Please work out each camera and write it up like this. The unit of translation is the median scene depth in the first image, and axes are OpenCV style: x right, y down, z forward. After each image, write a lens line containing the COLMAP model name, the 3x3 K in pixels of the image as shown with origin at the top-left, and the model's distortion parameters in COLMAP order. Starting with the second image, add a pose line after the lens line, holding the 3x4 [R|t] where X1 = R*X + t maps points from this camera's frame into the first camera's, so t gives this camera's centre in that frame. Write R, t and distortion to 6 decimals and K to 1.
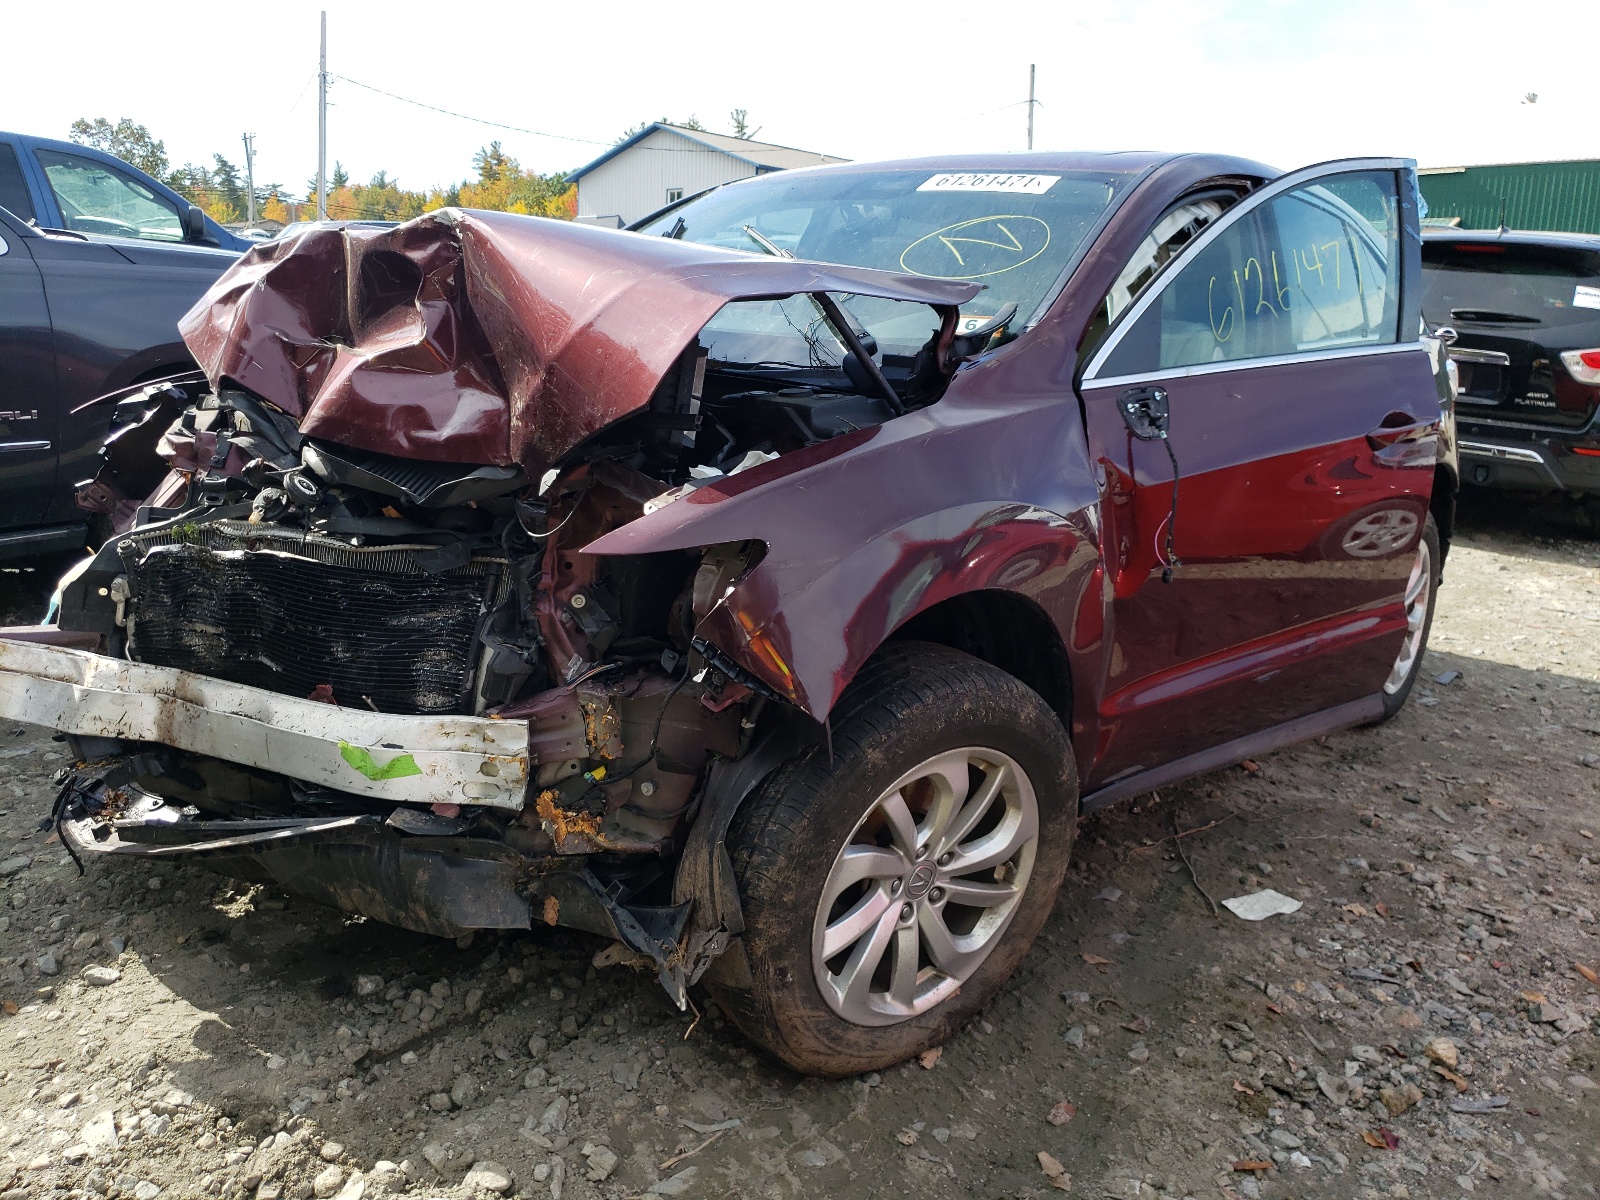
lens RADIAL K [[1222.0, 0, 800.0], [0, 1222.0, 600.0], [0, 0, 1]] dist [-0.002381, -0.003506]
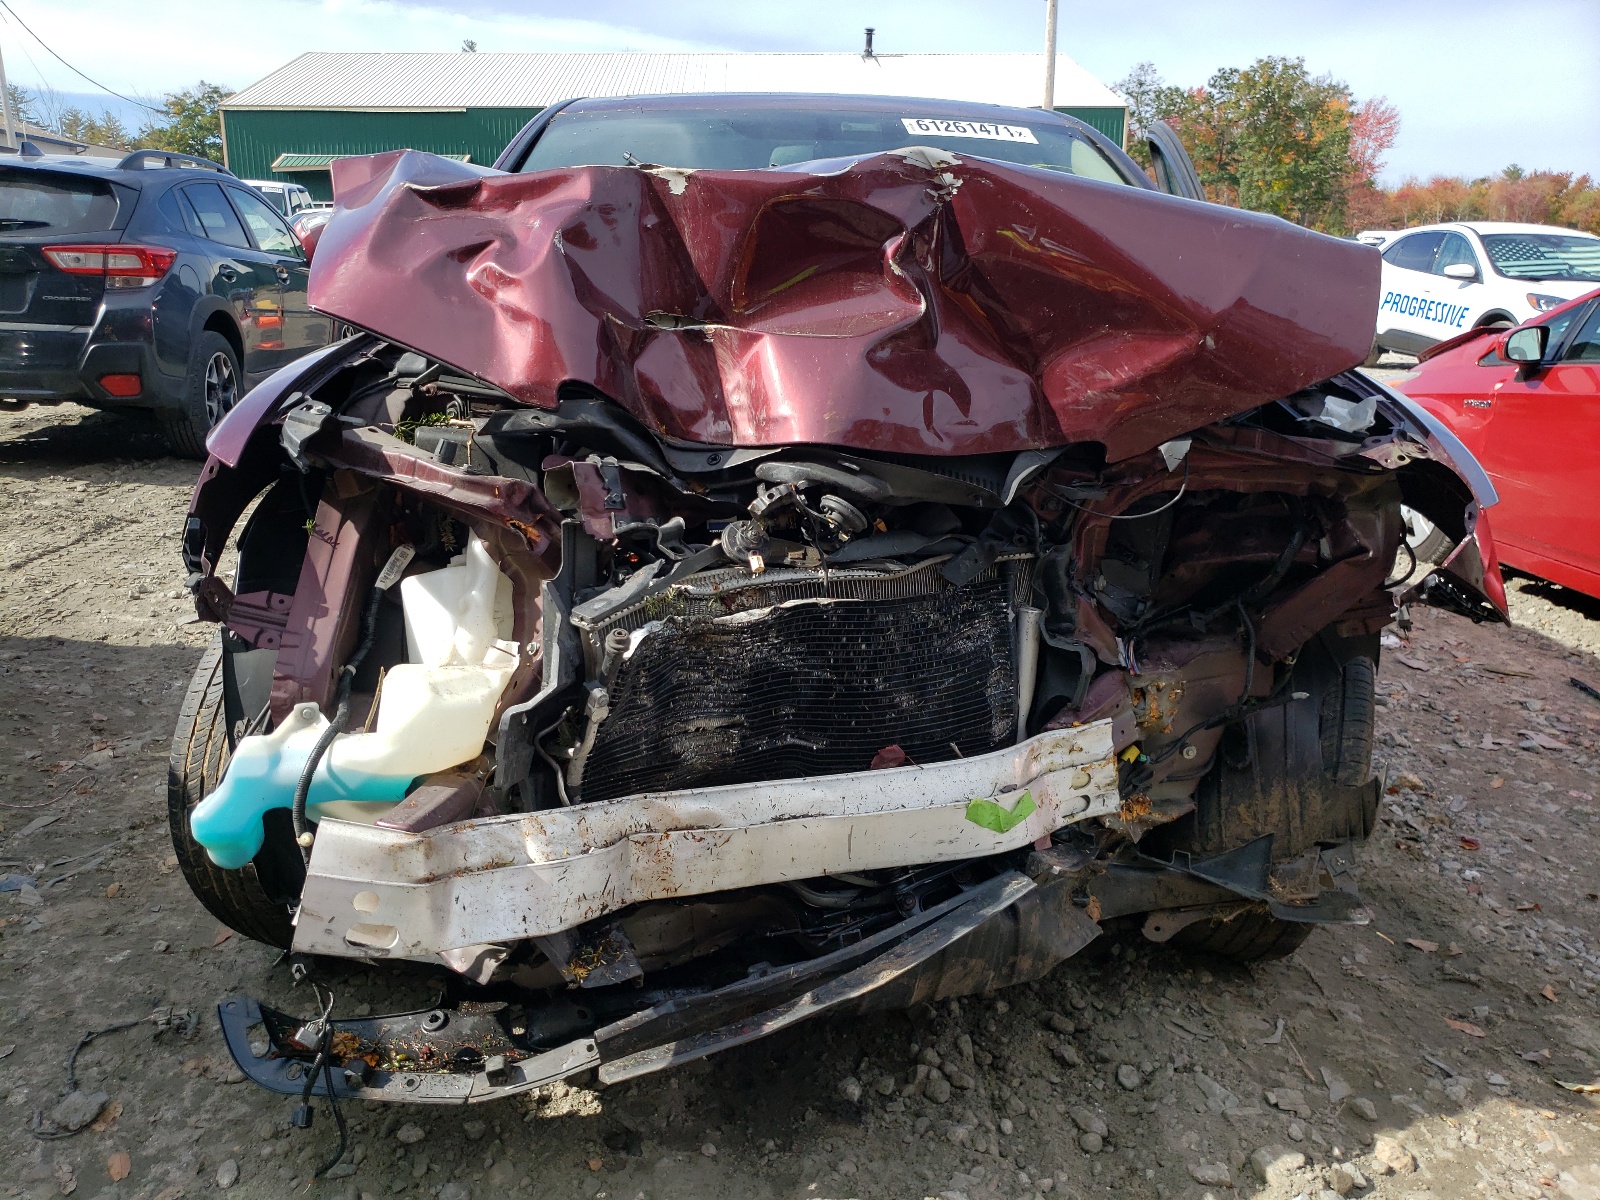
lens RADIAL K [[1204.1, 0, 800.0], [0, 1204.1, 600.0], [0, 0, 1]] dist [0.067620, -0.001518]
pose [[0.750315, -0.203112, 0.629104, -0.924934], [0.171664, 0.978849, 0.111292, -0.126587], [-0.638403, 0.024491, 0.769313, 0.420340]]
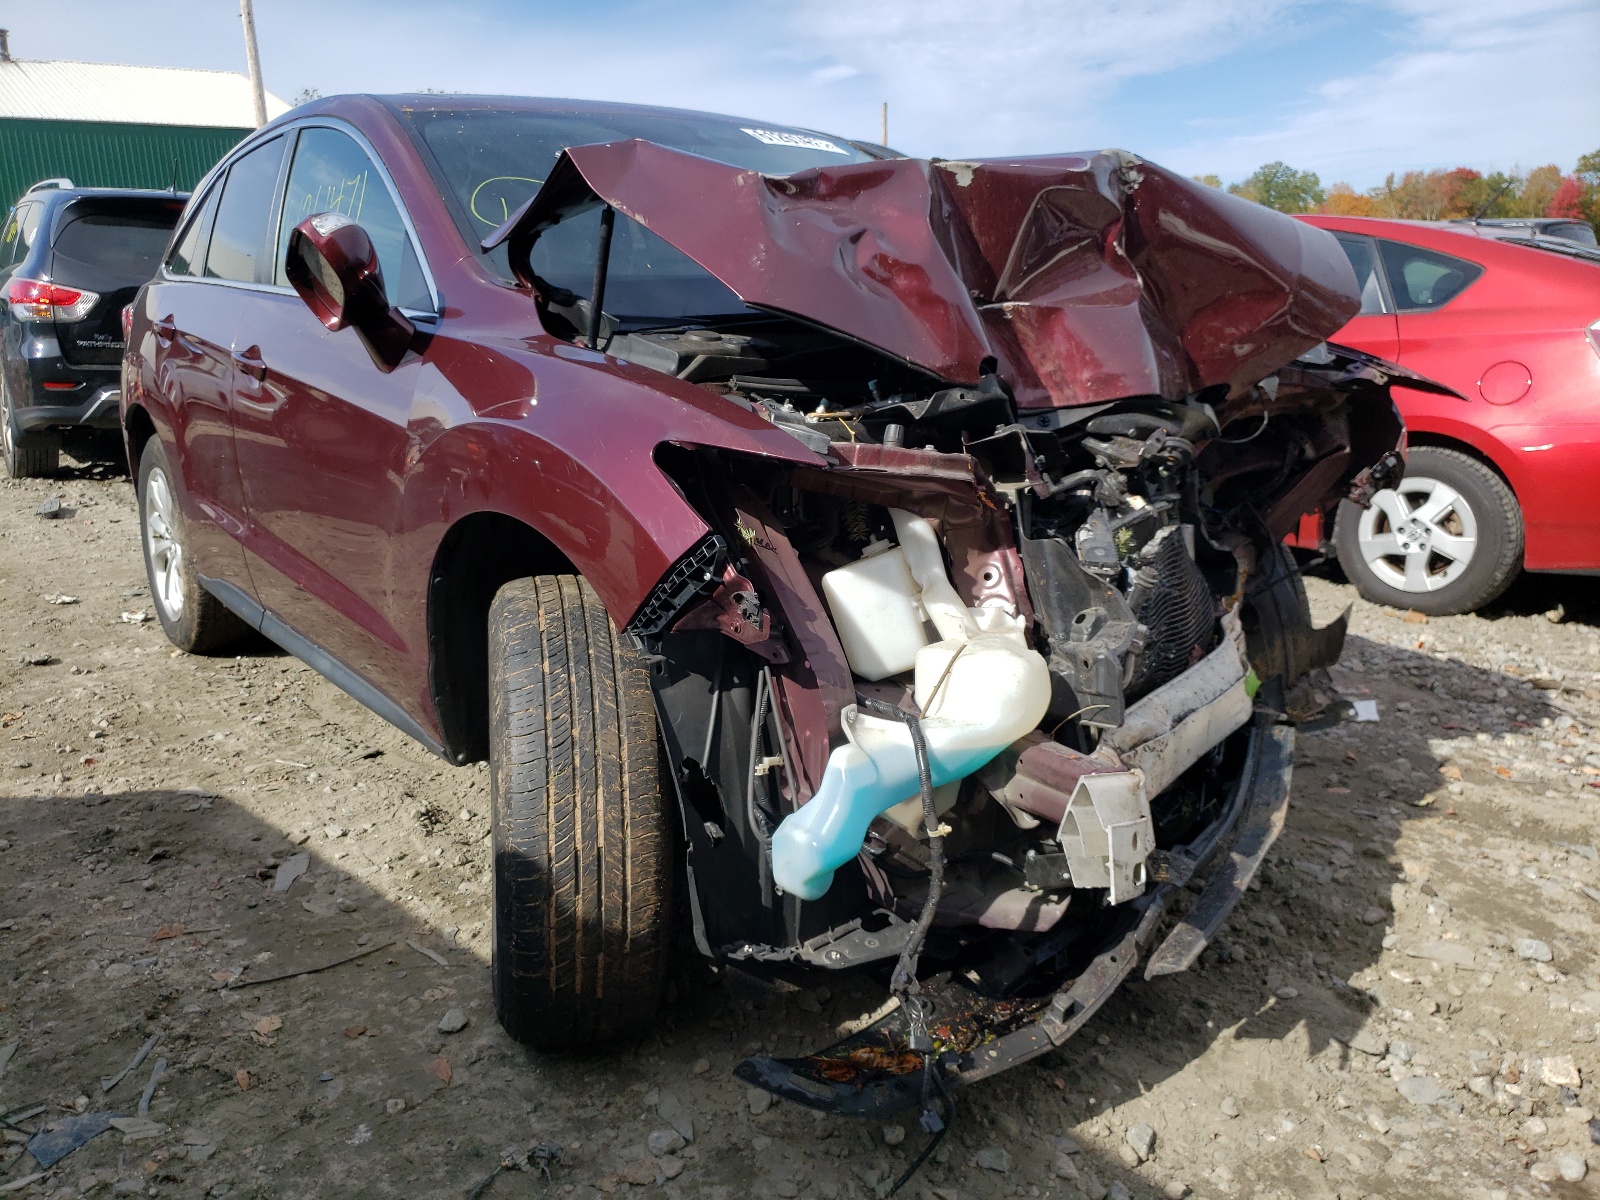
lens RADIAL K [[1222.0, 0, 800.0], [0, 1222.0, 600.0], [0, 0, 1]] dist [-0.002381, -0.003506]
pose [[0.238150, -0.293415, 0.925847, -1.364849], [0.253285, 0.939050, 0.232449, -0.271716], [-0.937620, 0.179145, 0.297952, 0.999609]]
